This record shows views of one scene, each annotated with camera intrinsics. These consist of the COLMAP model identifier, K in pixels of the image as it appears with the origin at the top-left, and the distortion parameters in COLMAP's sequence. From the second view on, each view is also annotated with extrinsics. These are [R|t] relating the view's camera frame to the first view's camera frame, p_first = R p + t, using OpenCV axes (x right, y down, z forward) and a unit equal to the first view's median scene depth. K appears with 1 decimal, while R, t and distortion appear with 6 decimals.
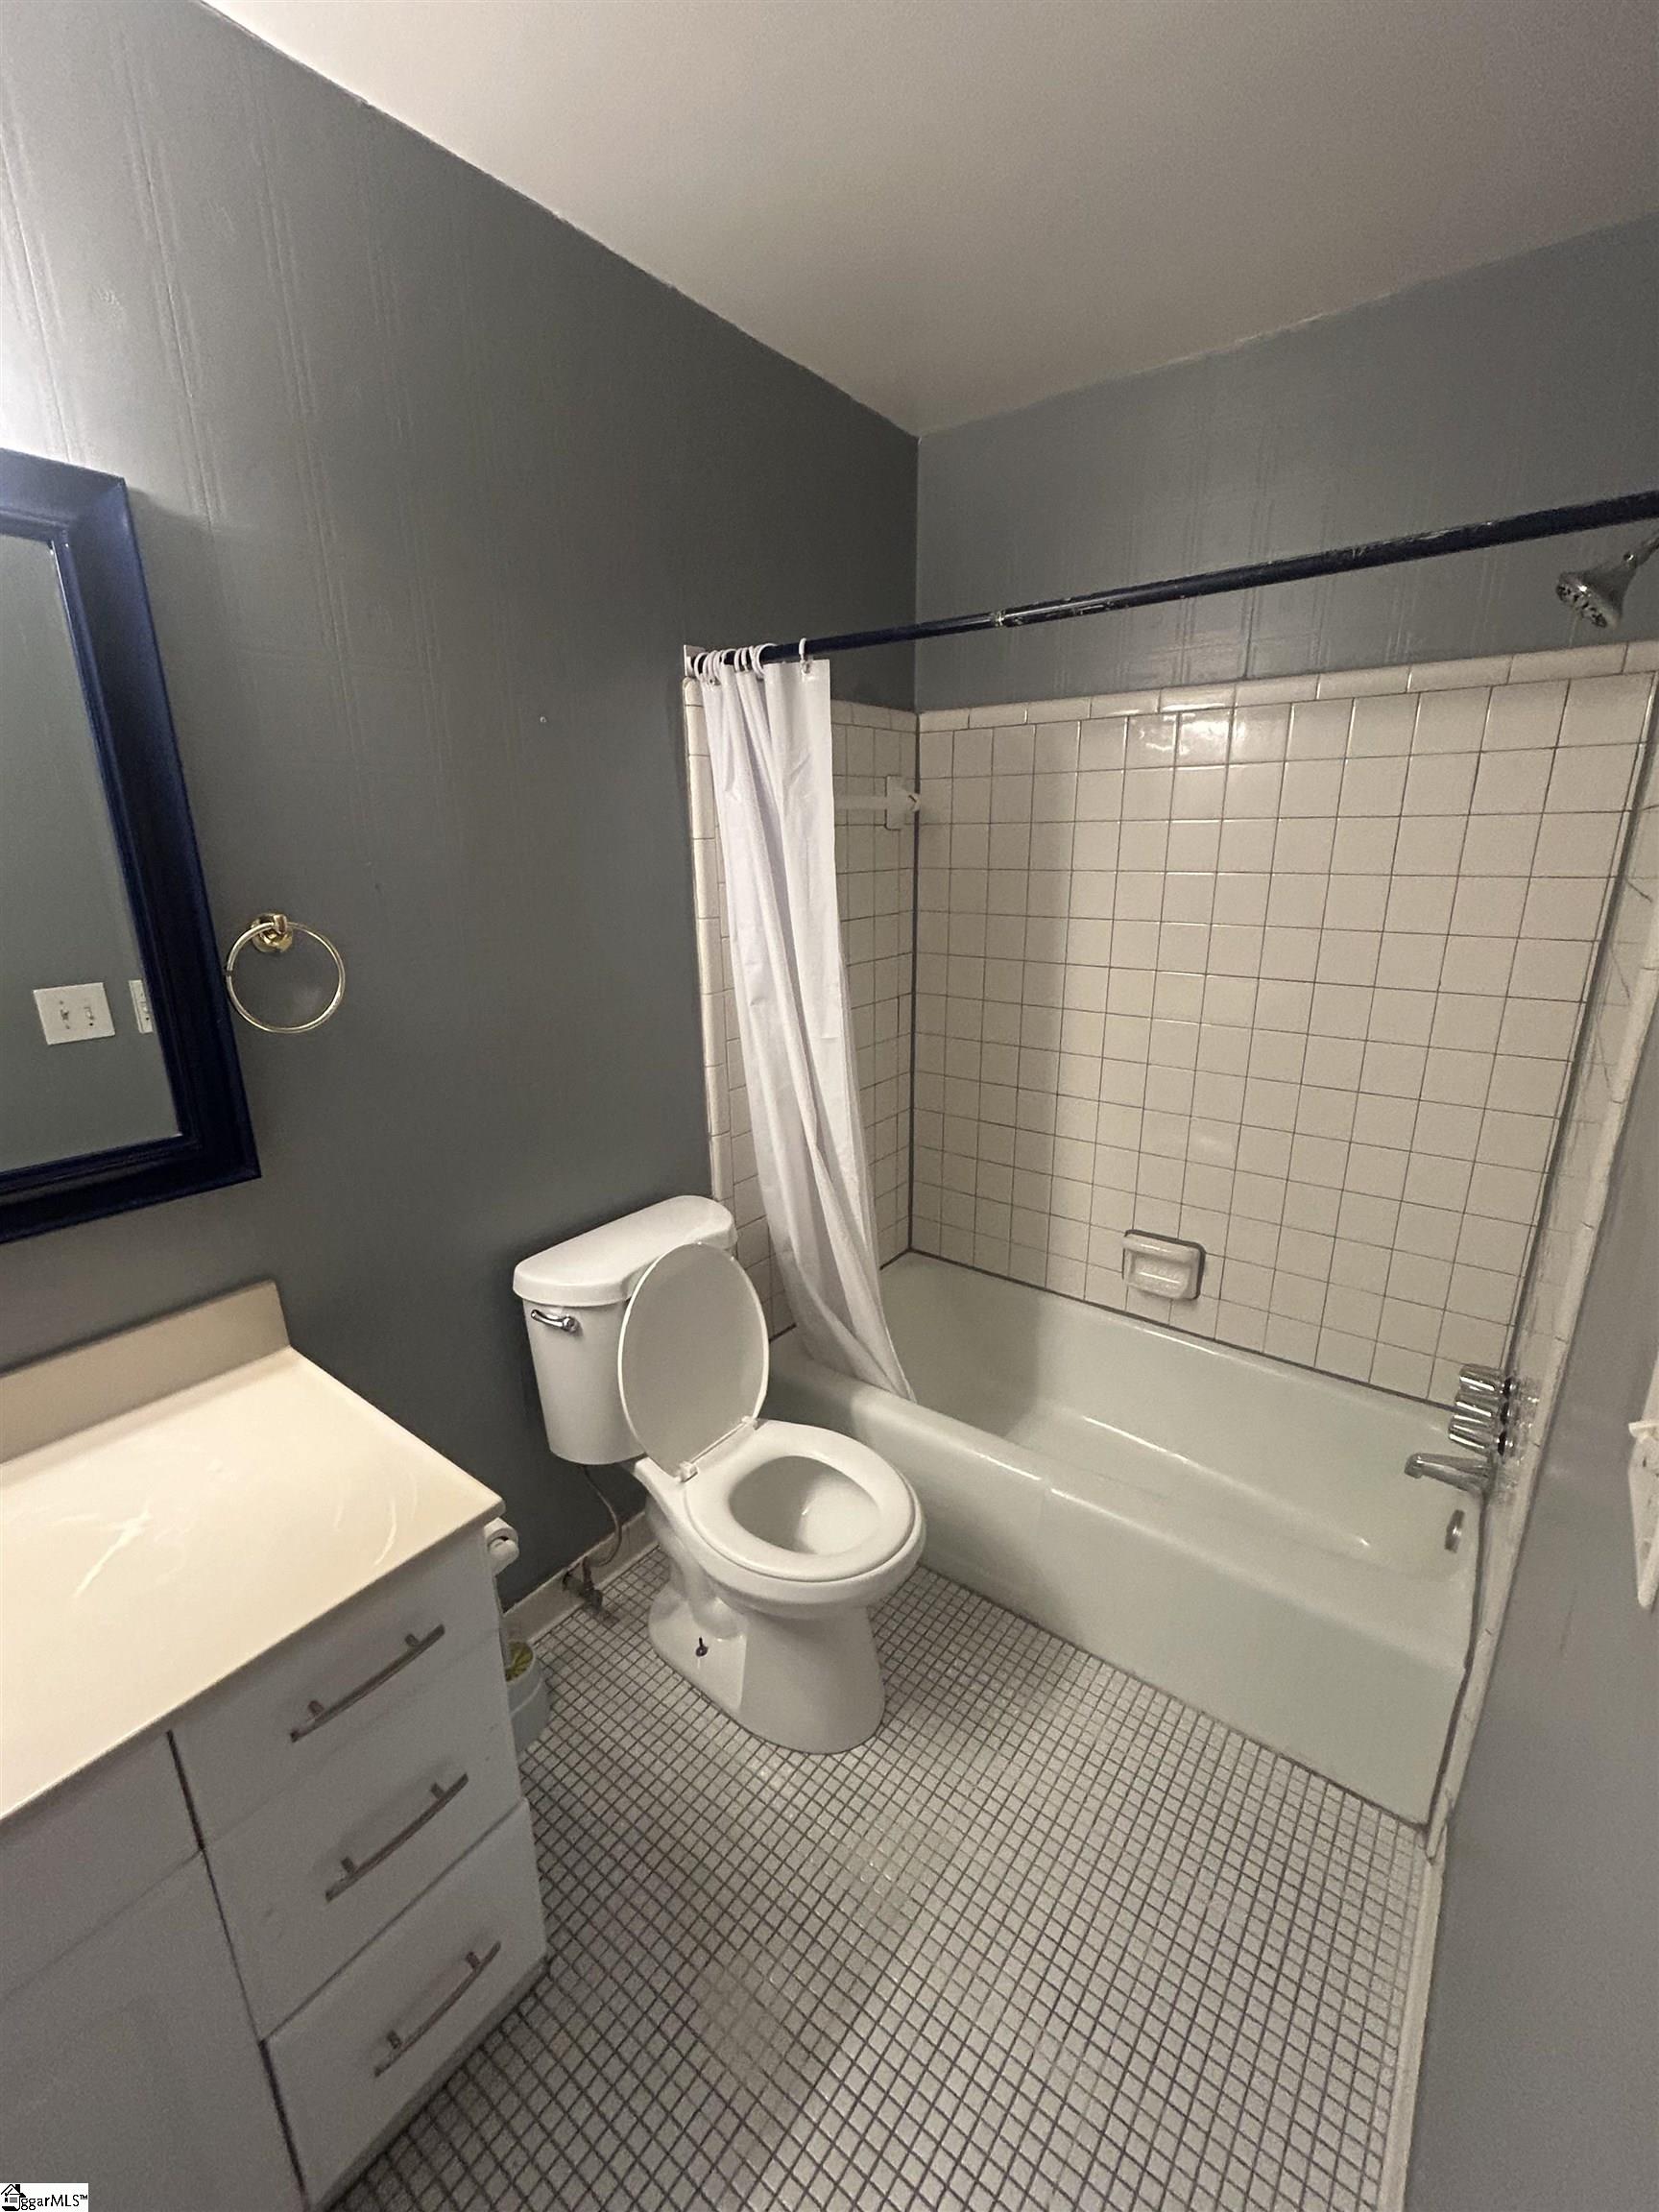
lens RADIAL K [[918.8, 0, 835.7], [0, 918.8, 1107.0], [0, 0, 1]] dist [0.001671, -0.000514]
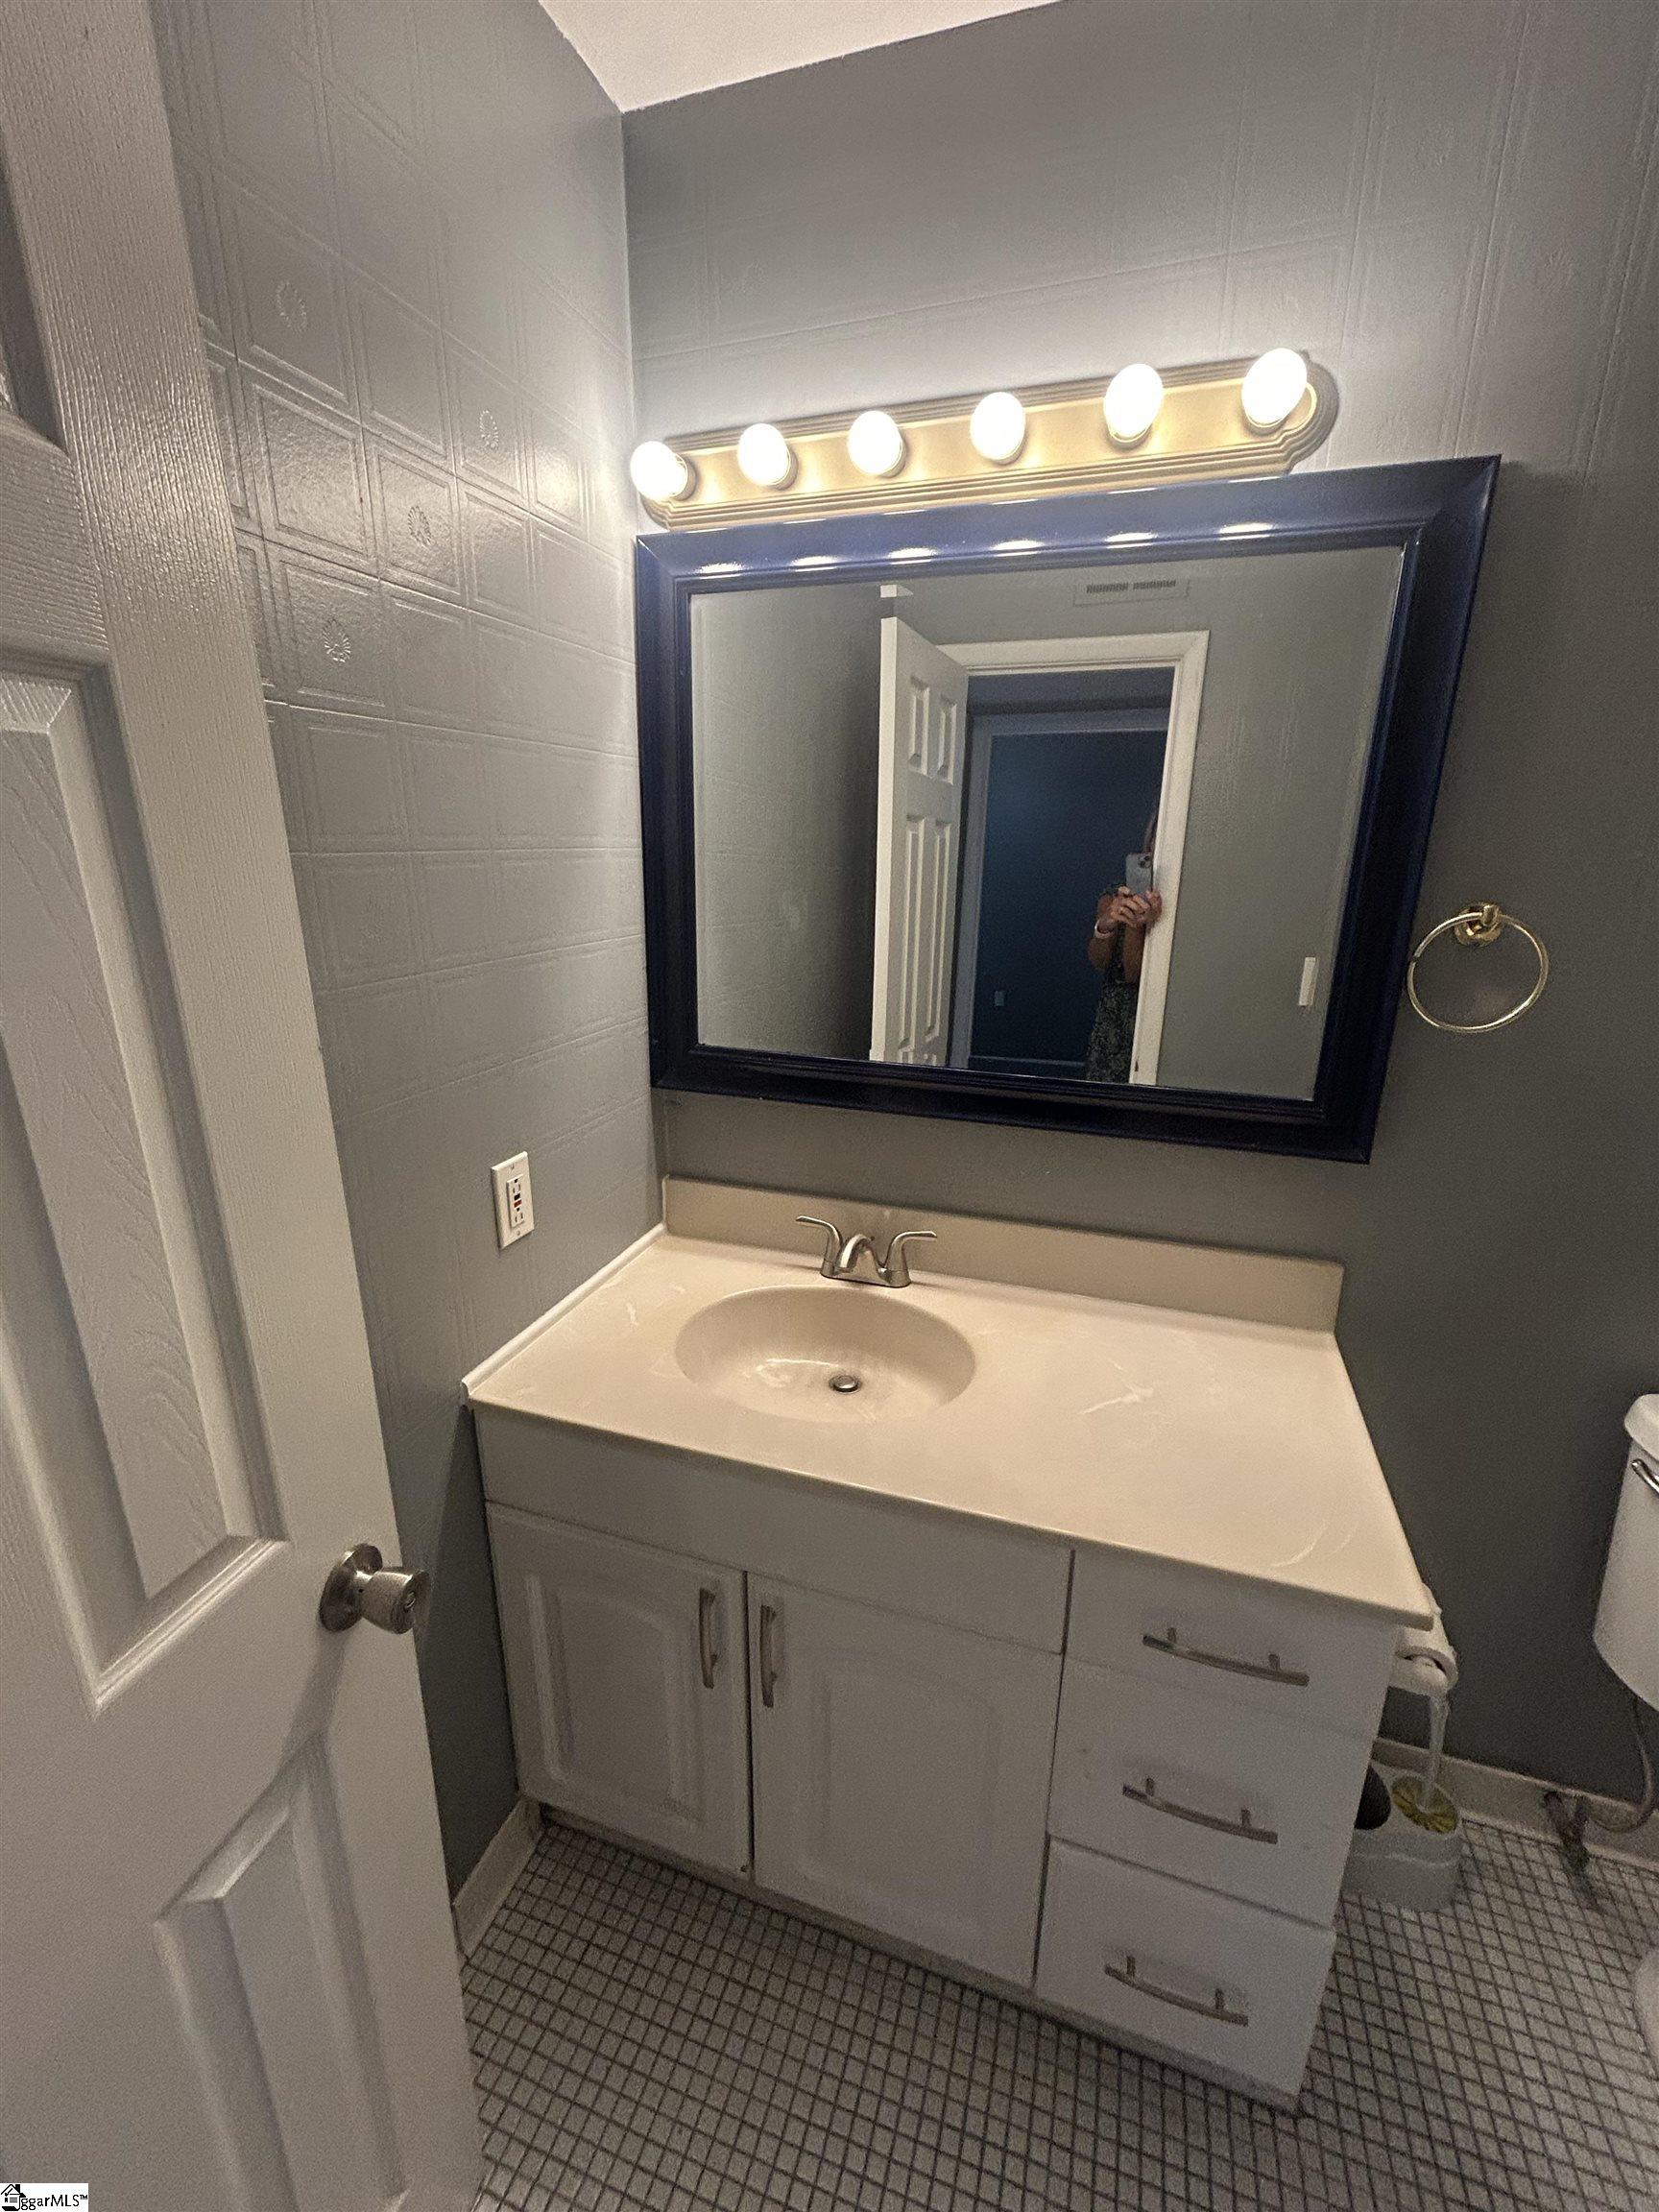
lens RADIAL K [[918.8, 0, 829.9], [0, 918.8, 1104.2], [0, 0, 1]] dist [0.001671, -0.000514]
pose [[0.322616, 0.280620, -0.903975, 0.068725], [-0.279647, 0.940667, 0.192207, -0.013486], [0.904277, 0.190785, 0.381949, 0.086915]]
